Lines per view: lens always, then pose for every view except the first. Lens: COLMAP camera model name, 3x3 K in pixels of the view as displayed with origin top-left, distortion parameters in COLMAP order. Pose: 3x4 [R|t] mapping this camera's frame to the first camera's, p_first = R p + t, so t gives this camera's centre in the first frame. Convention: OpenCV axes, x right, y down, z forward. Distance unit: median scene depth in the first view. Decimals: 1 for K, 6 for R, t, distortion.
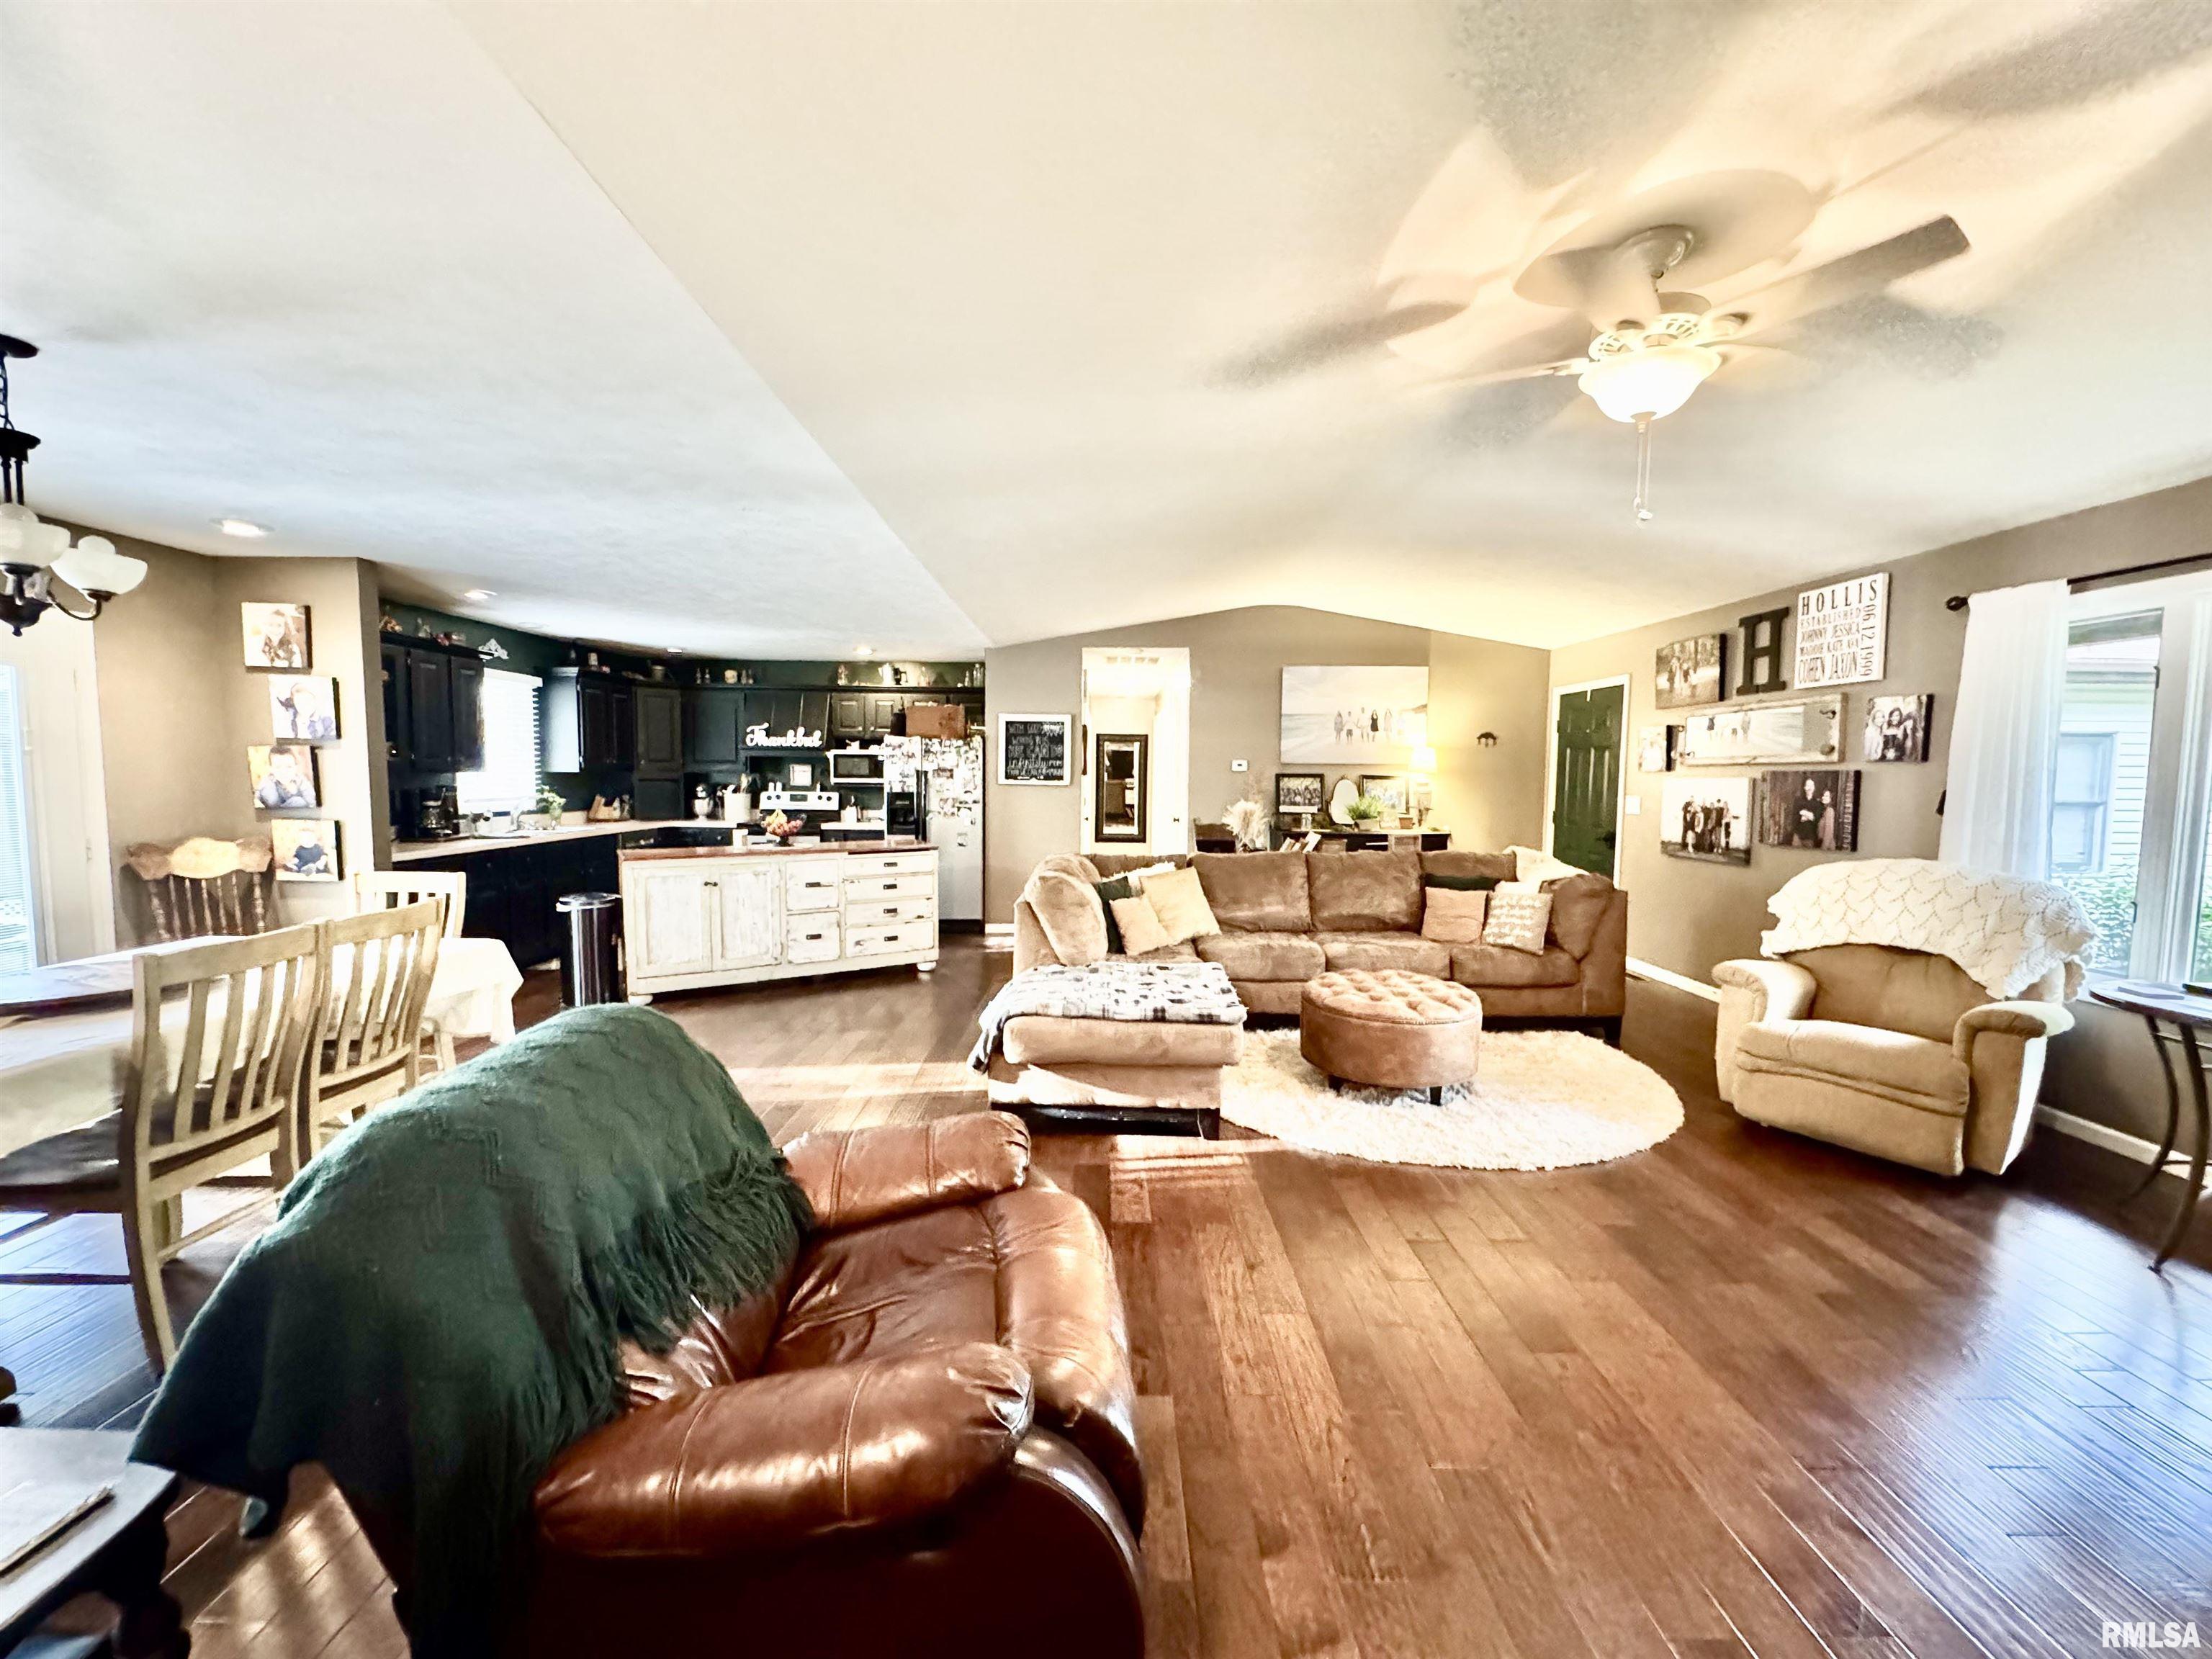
lens RADIAL K [[881.5, 0, 1106.0], [0, 881.5, 829.5], [0, 0, 1]] dist [-0.003104, 0.000740]
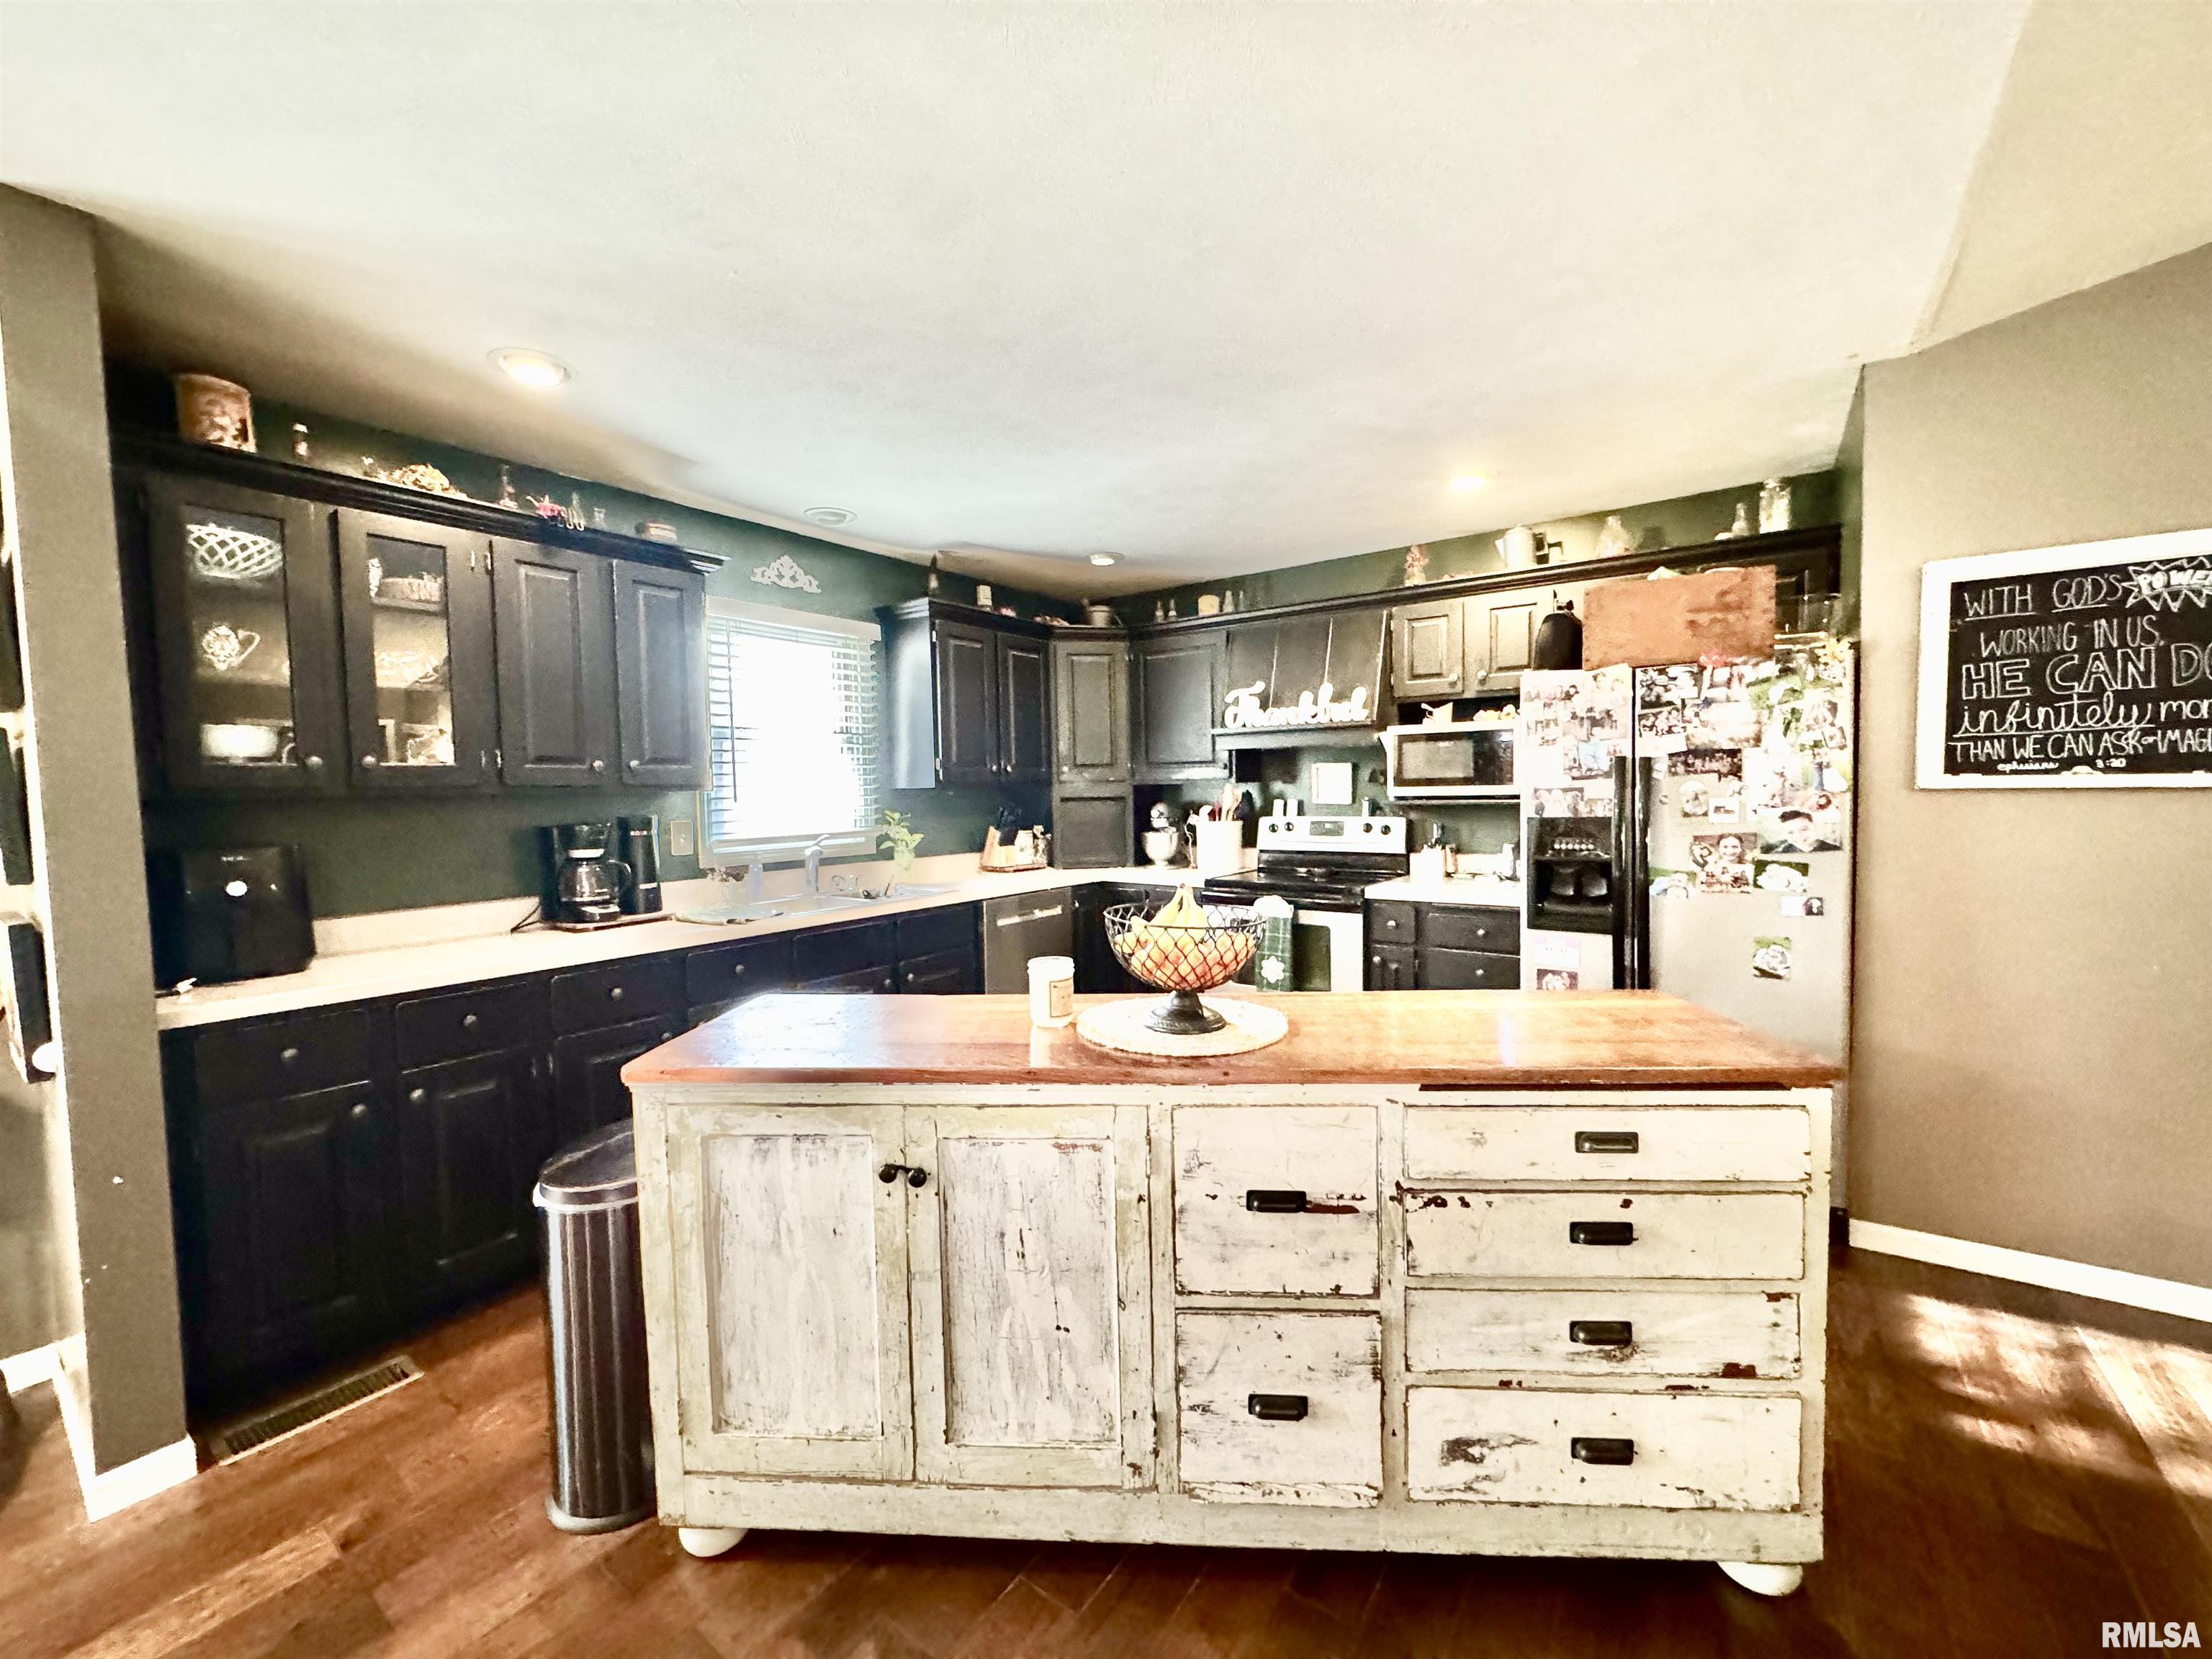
lens RADIAL K [[881.5, 0, 1106.0], [0, 881.5, 829.5], [0, 0, 1]] dist [-0.003104, 0.000740]
pose [[0.805312, 0.000983, -0.592850, -0.213327], [-0.011576, 0.999834, -0.014066, -0.037813], [0.592738, 0.018191, 0.805190, 0.733705]]
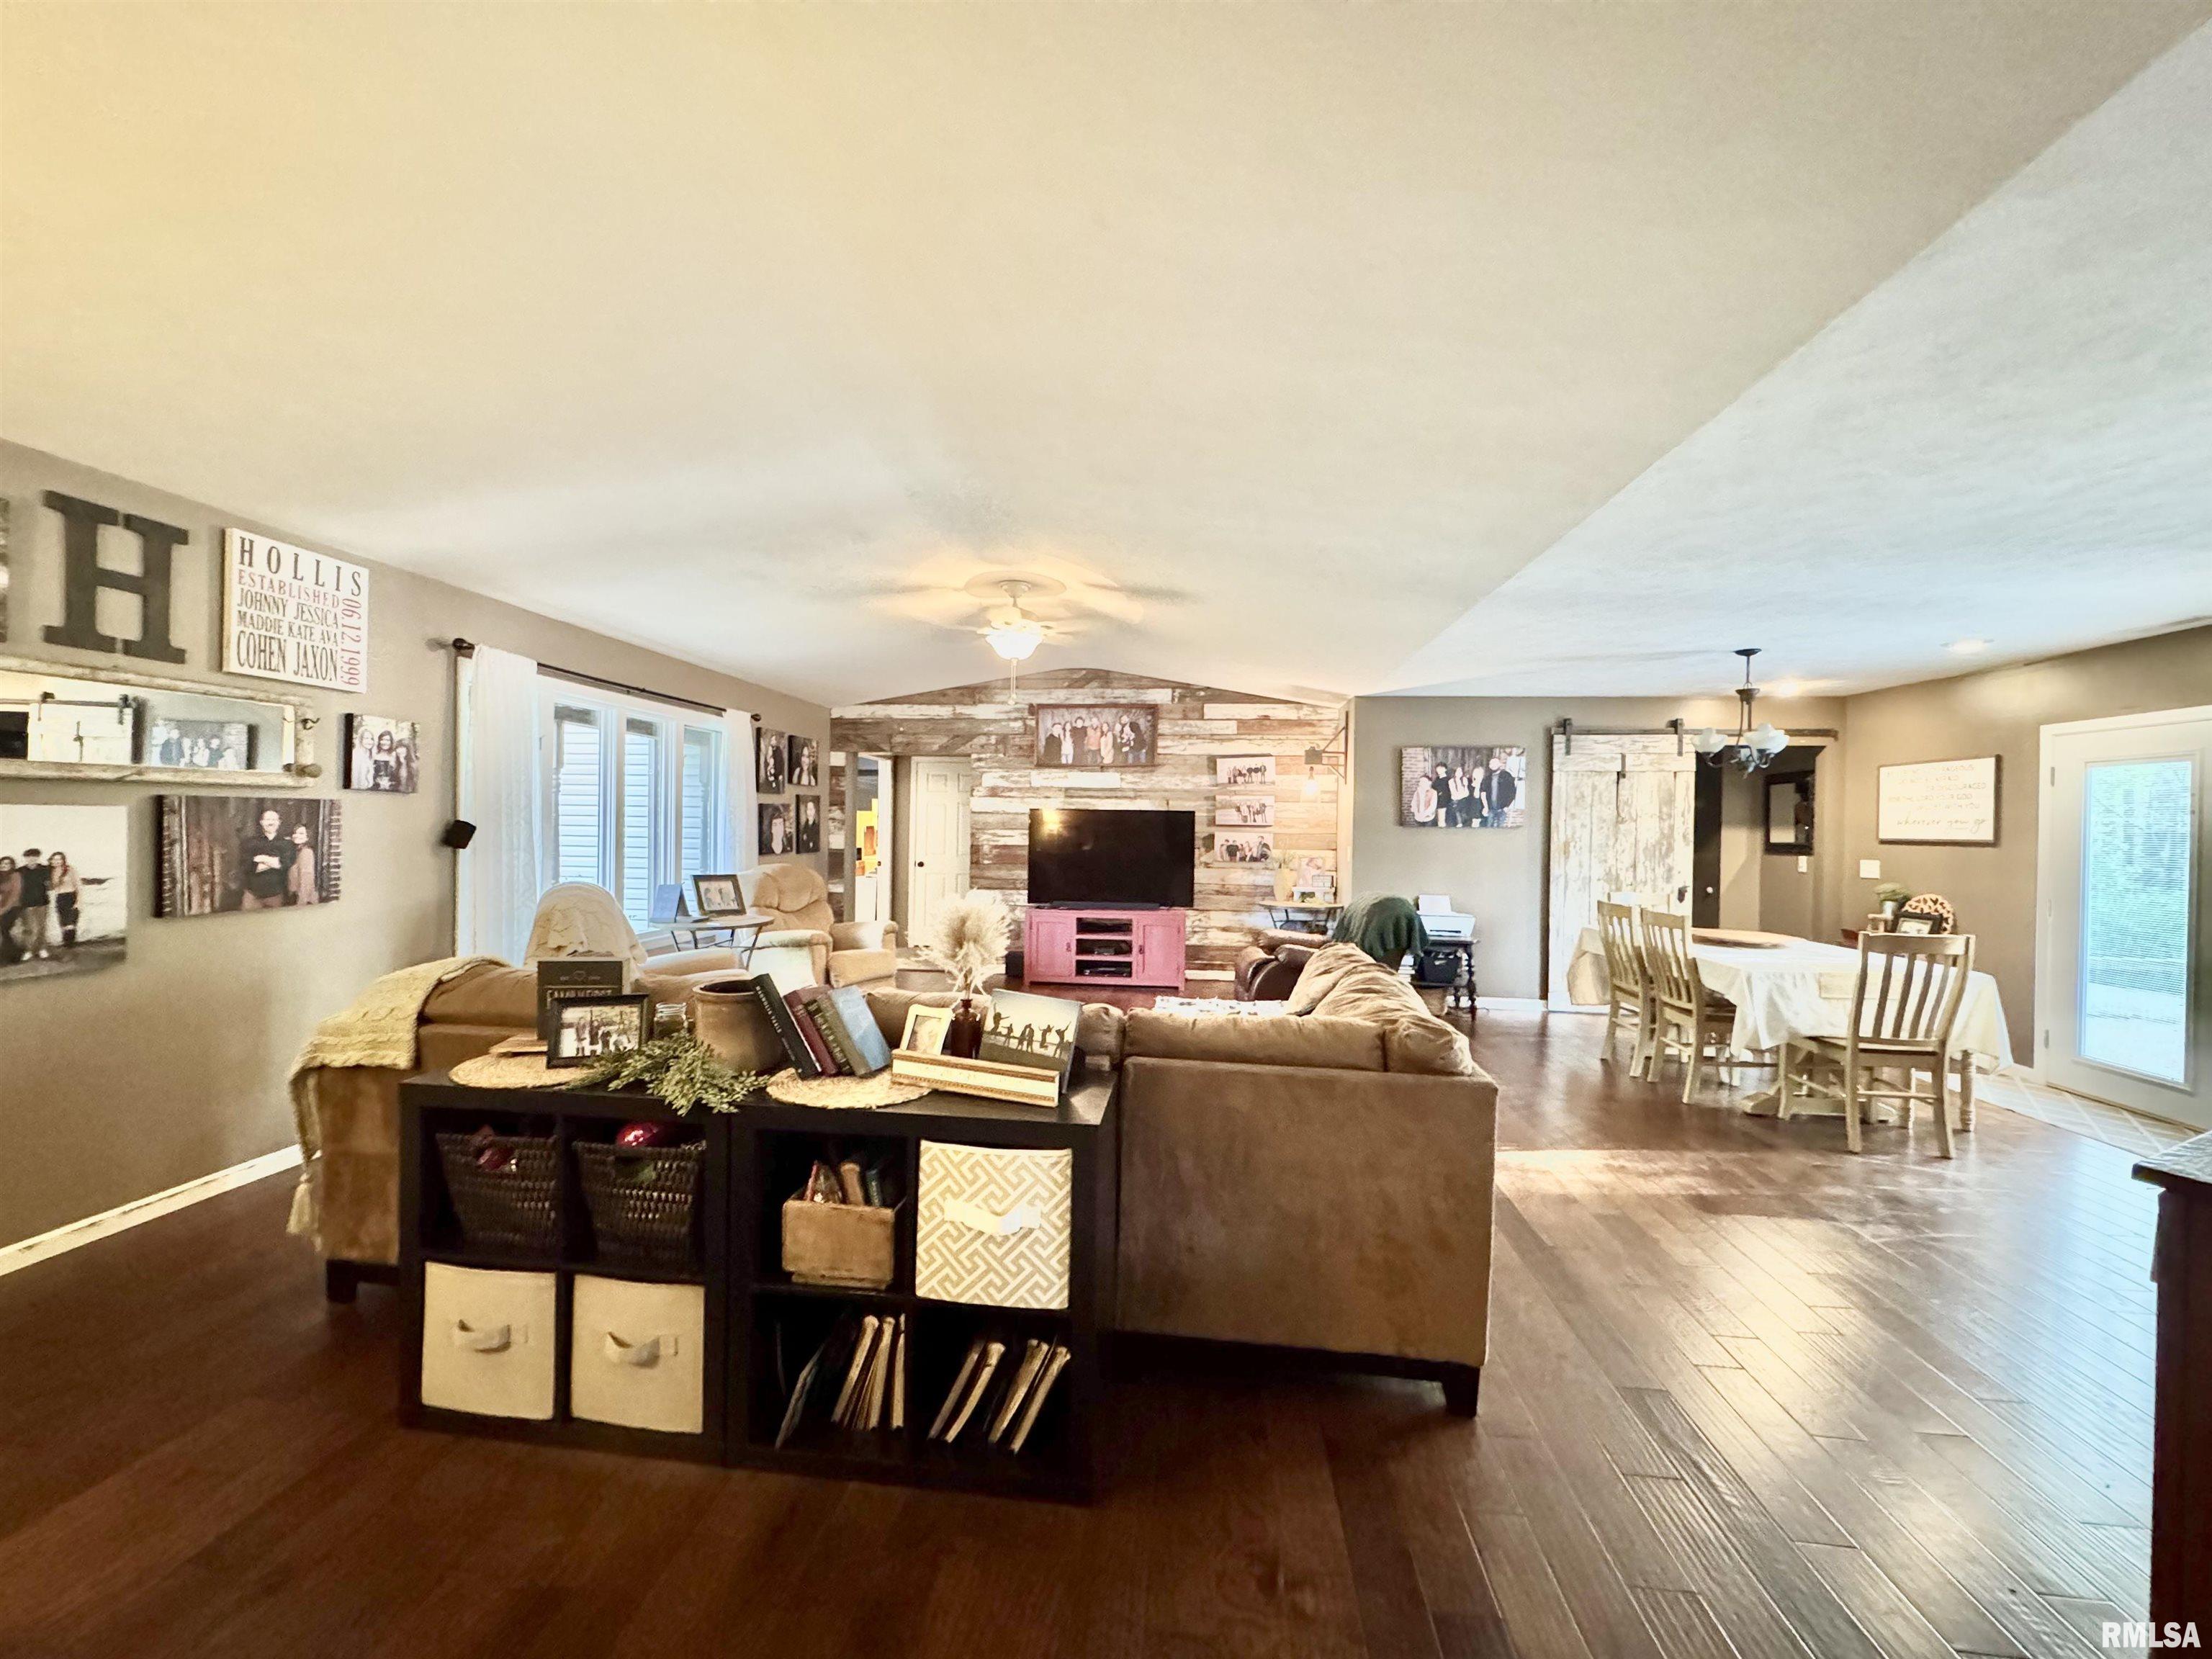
lens RADIAL K [[881.5, 0, 1106.0], [0, 881.5, 829.5], [0, 0, 1]] dist [-0.003104, 0.000740]
pose [[-0.993126, -0.025167, 0.114310, 0.049999], [-0.017049, 0.997299, 0.071448, -0.081733], [-0.115800, 0.069008, -0.990873, 1.282071]]
